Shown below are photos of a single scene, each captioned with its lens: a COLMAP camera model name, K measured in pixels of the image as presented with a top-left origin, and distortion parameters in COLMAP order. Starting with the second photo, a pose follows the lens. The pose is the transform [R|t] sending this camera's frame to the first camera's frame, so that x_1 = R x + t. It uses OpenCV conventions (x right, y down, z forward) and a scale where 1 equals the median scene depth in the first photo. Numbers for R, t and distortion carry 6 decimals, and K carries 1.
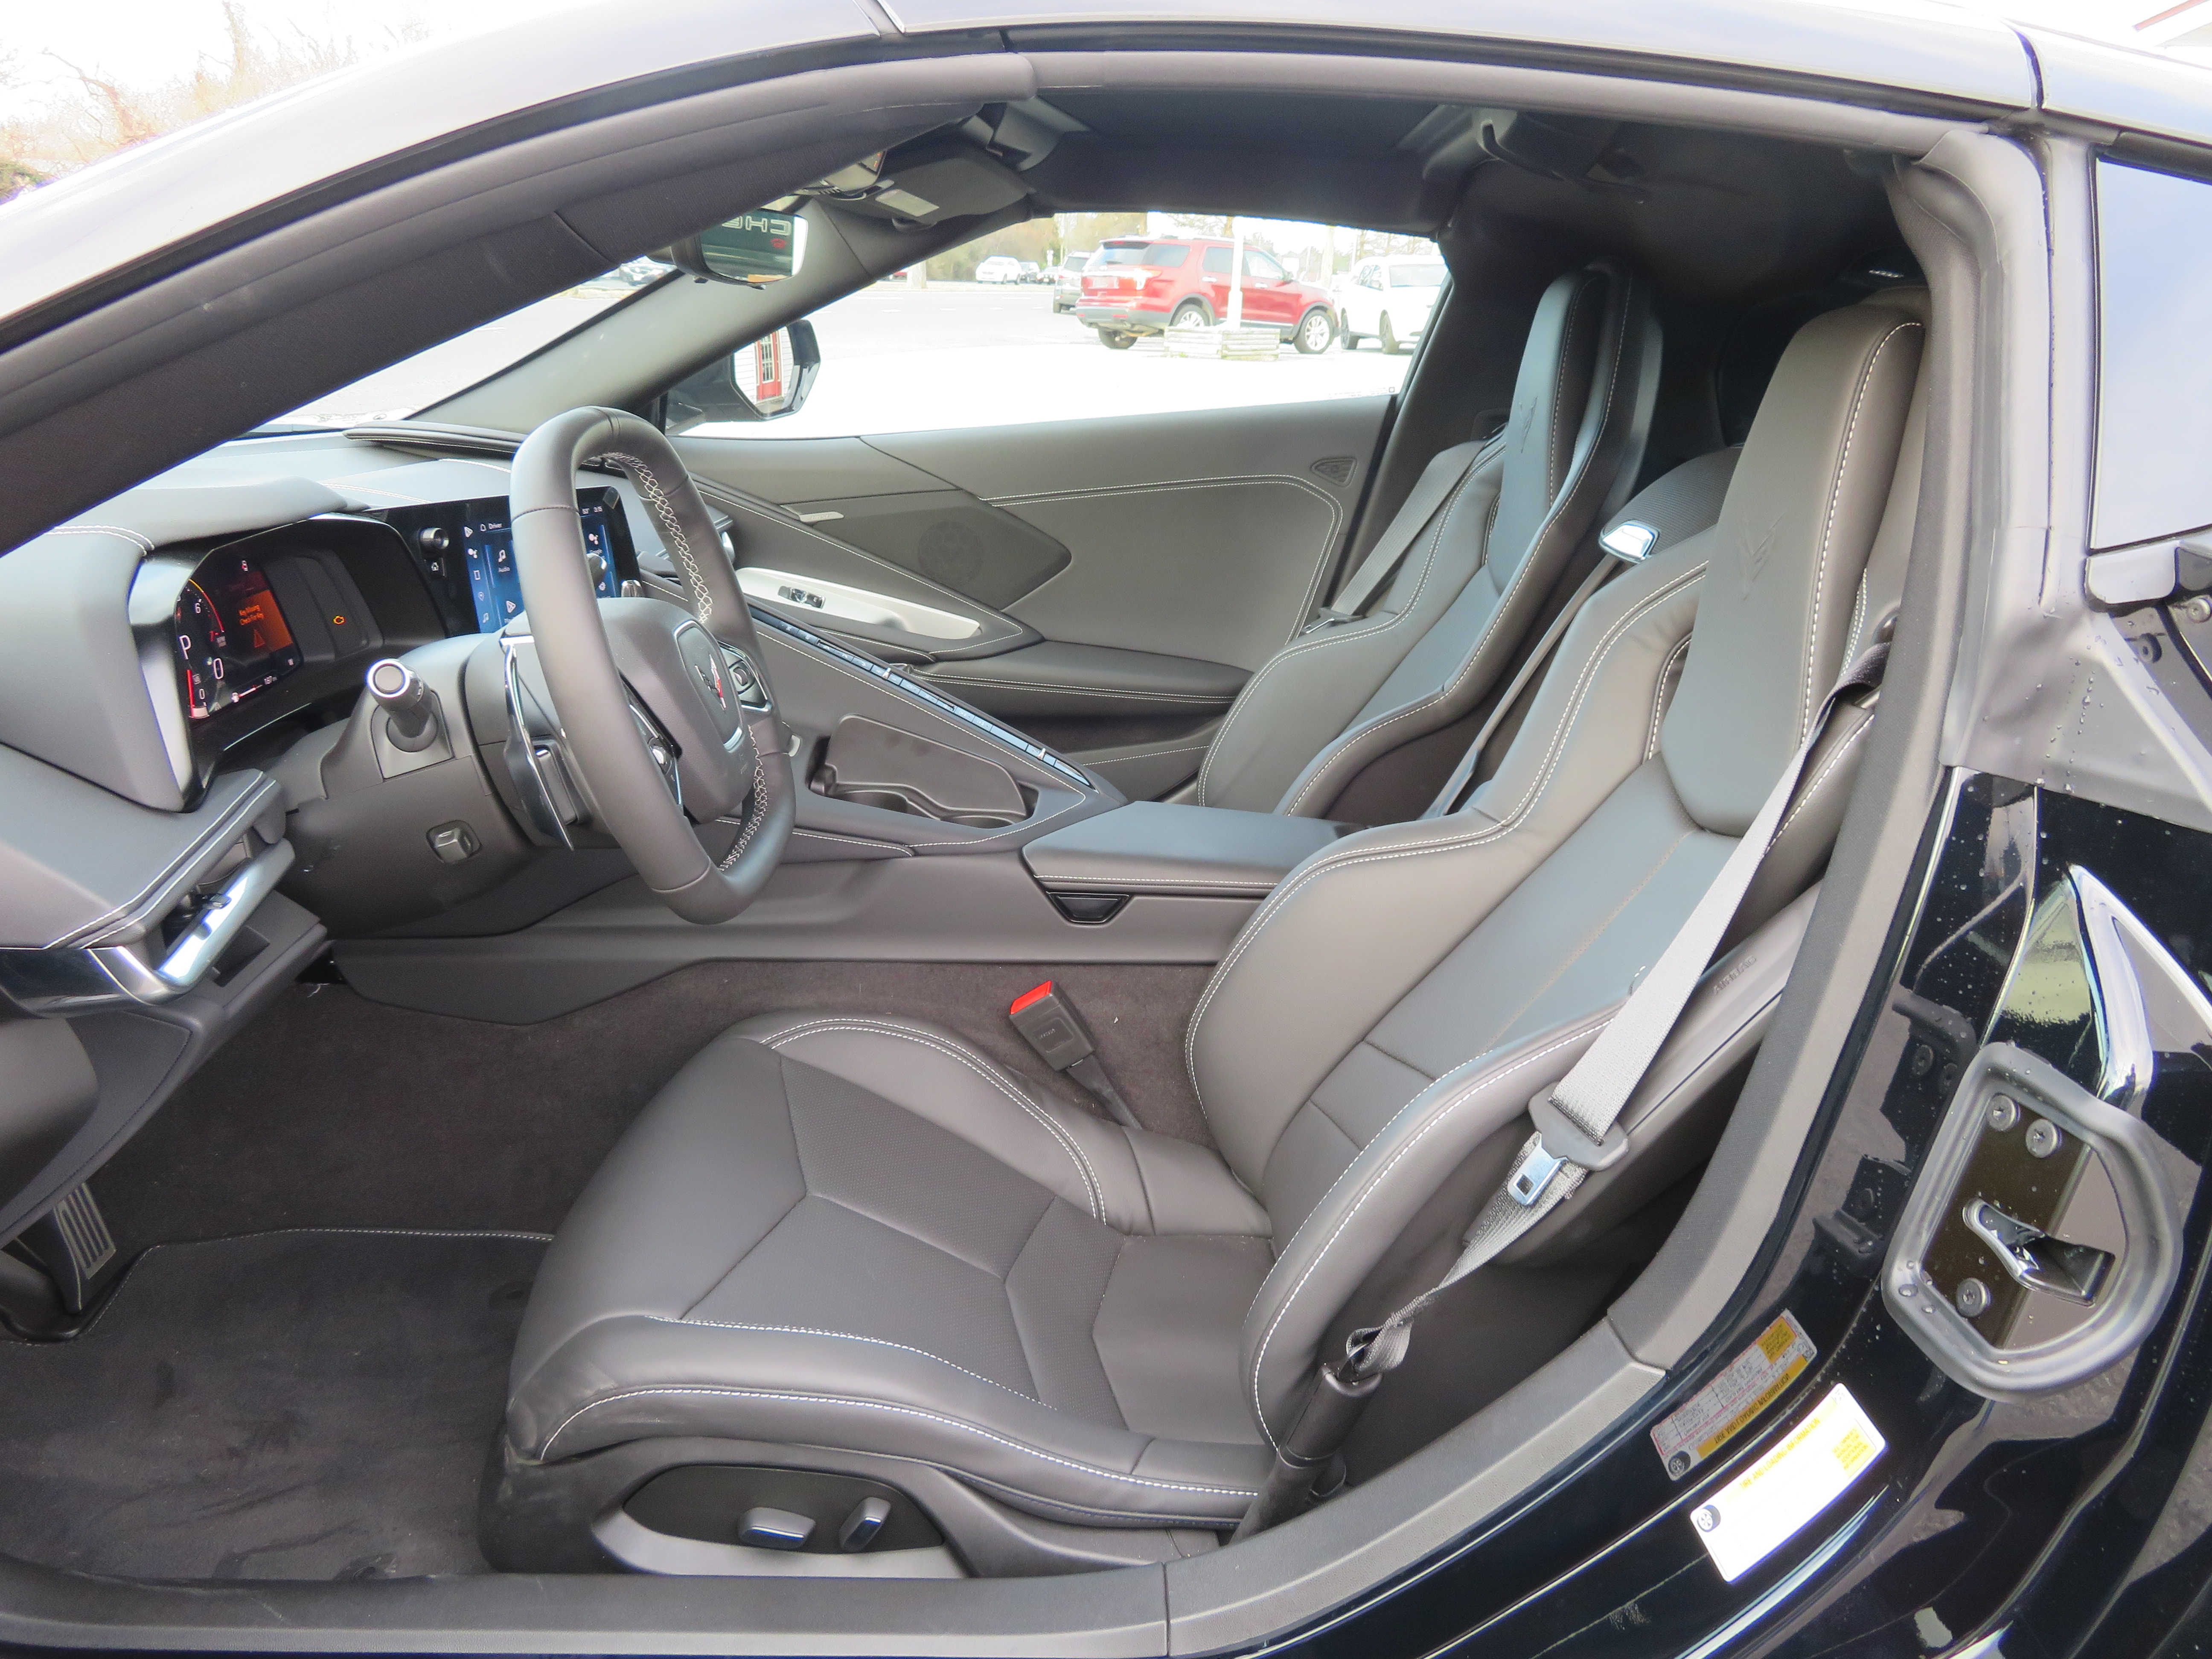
lens RADIAL K [[1642.5, 0, 1109.3], [0, 1642.5, 833.2], [0, 0, 1]] dist [0.000435, -0.006717]
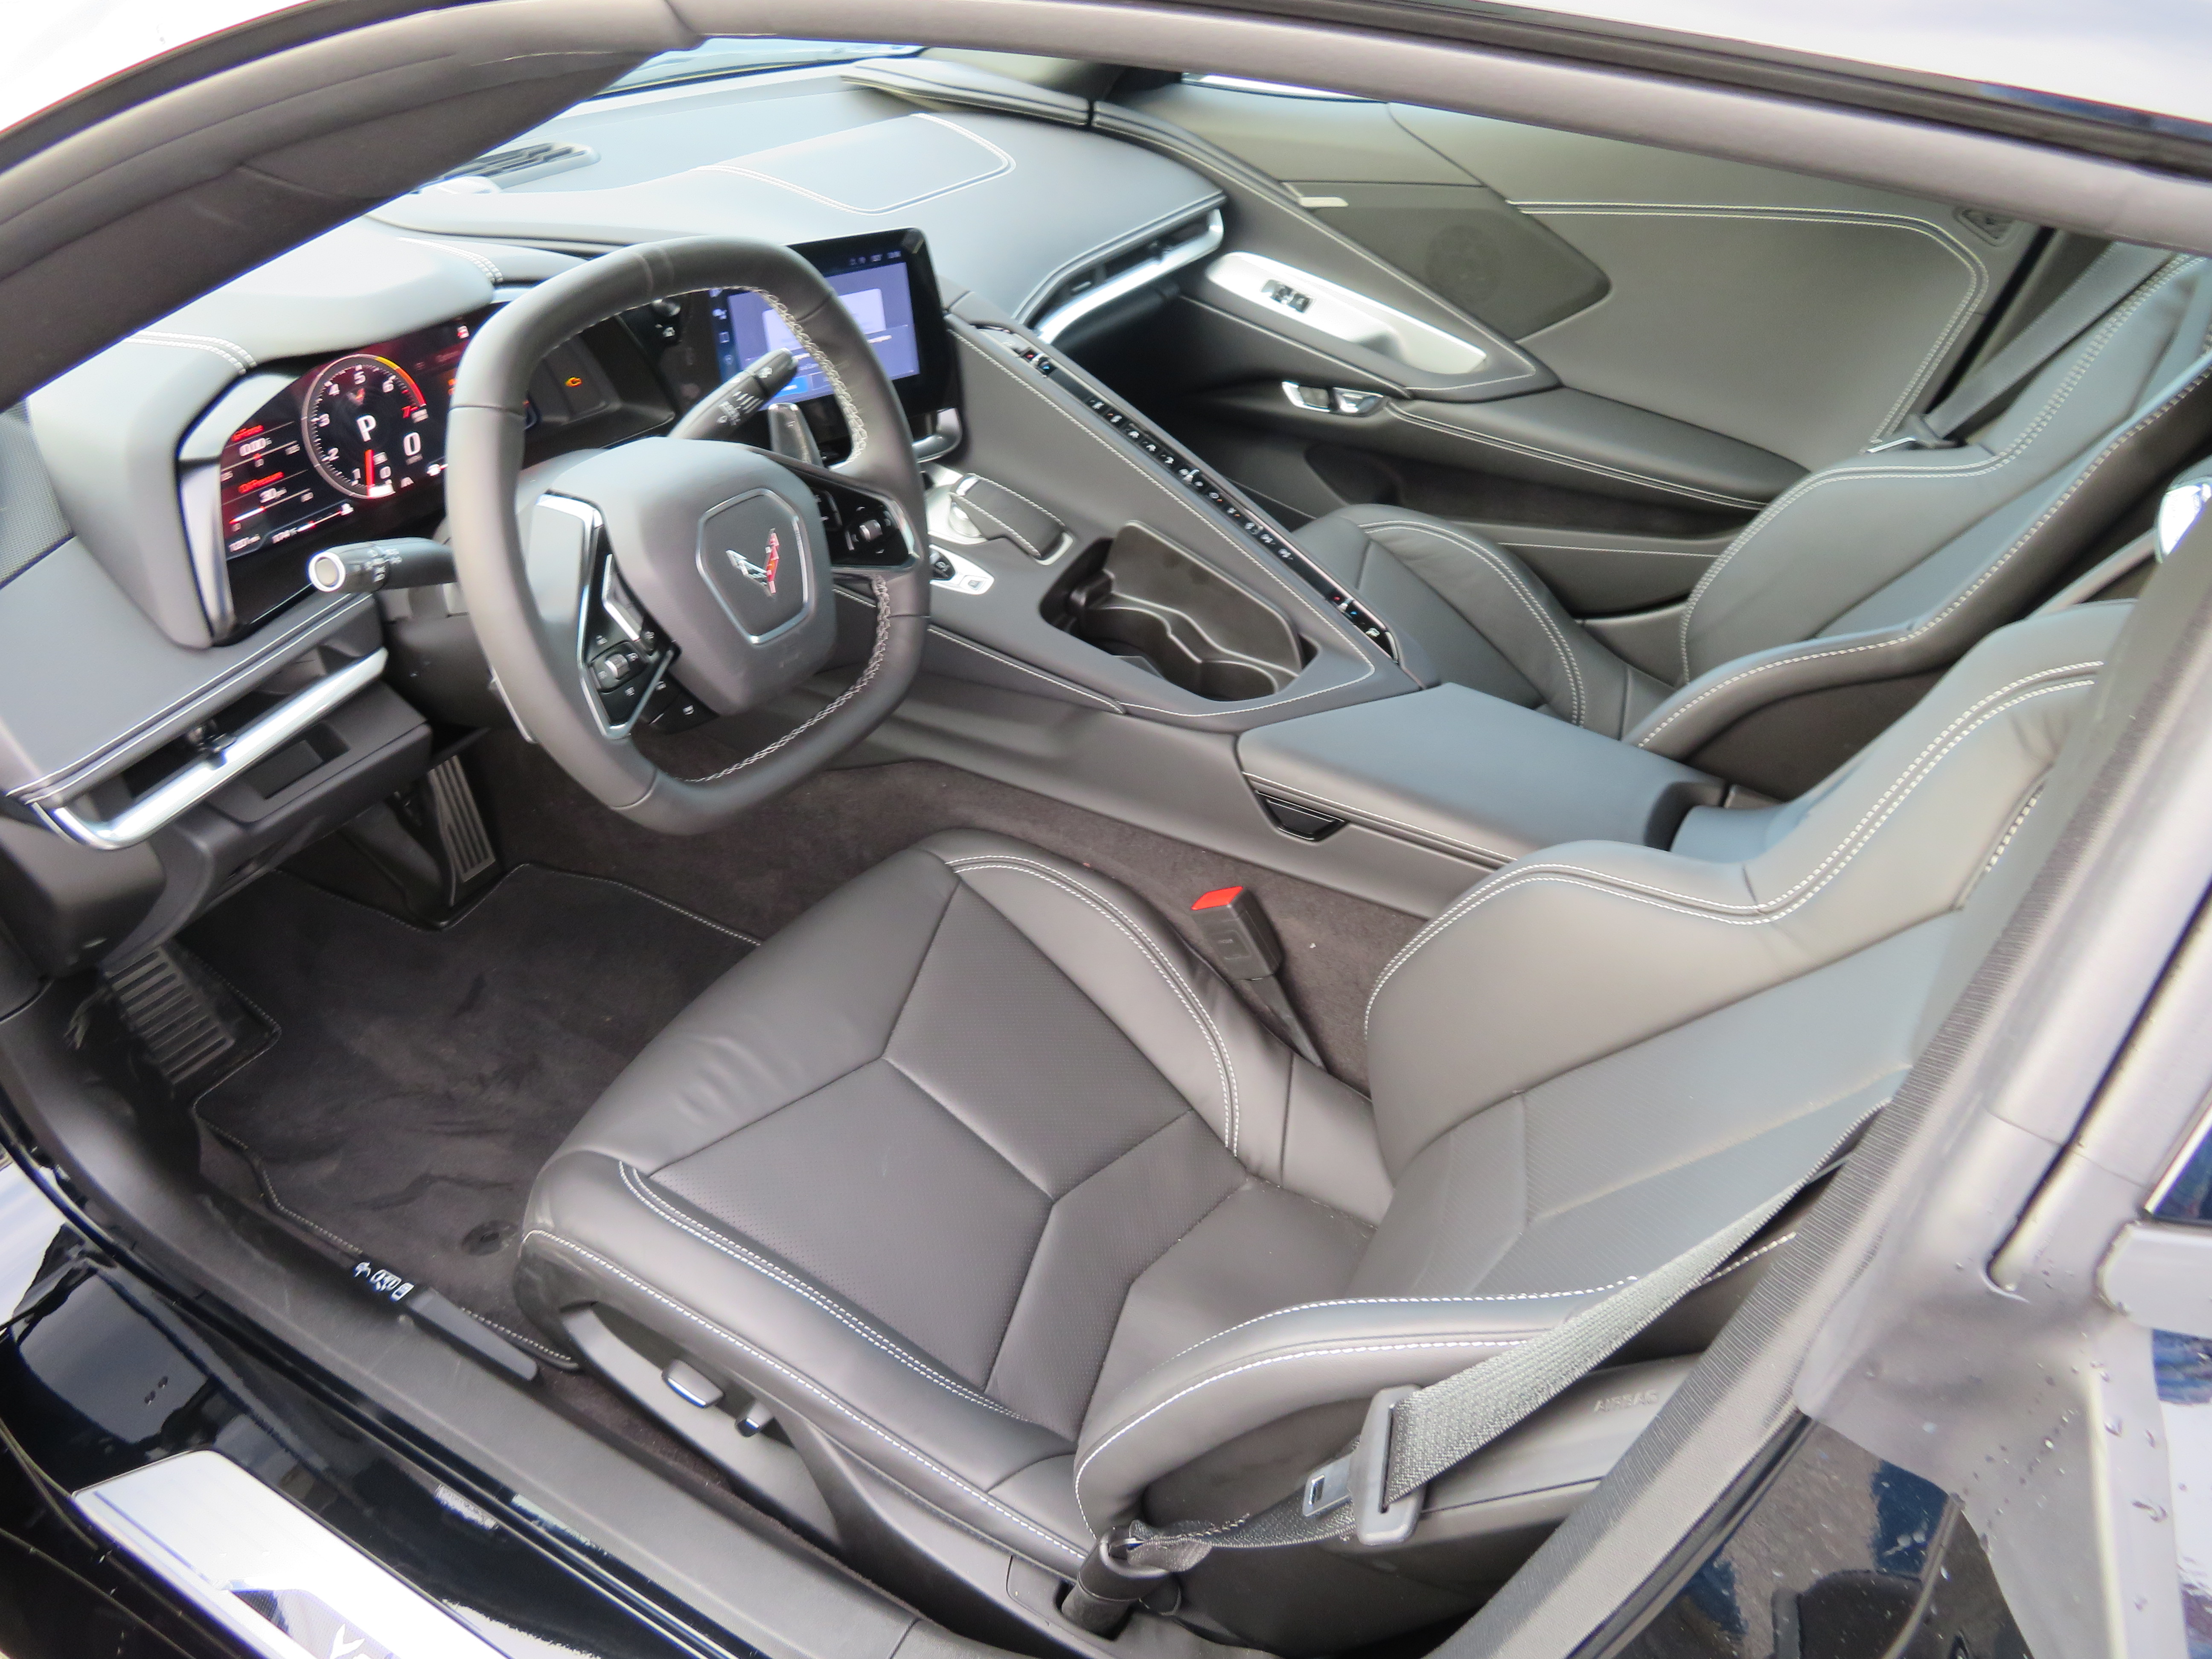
lens RADIAL K [[1642.5, 0, 1104.0], [0, 1642.5, 824.3], [0, 0, 1]] dist [0.000435, -0.006717]
pose [[0.848393, 0.285954, -0.445489, 0.283620], [-0.144473, 0.934676, 0.324822, -0.215244], [0.509272, -0.211215, 0.834285, 0.234519]]
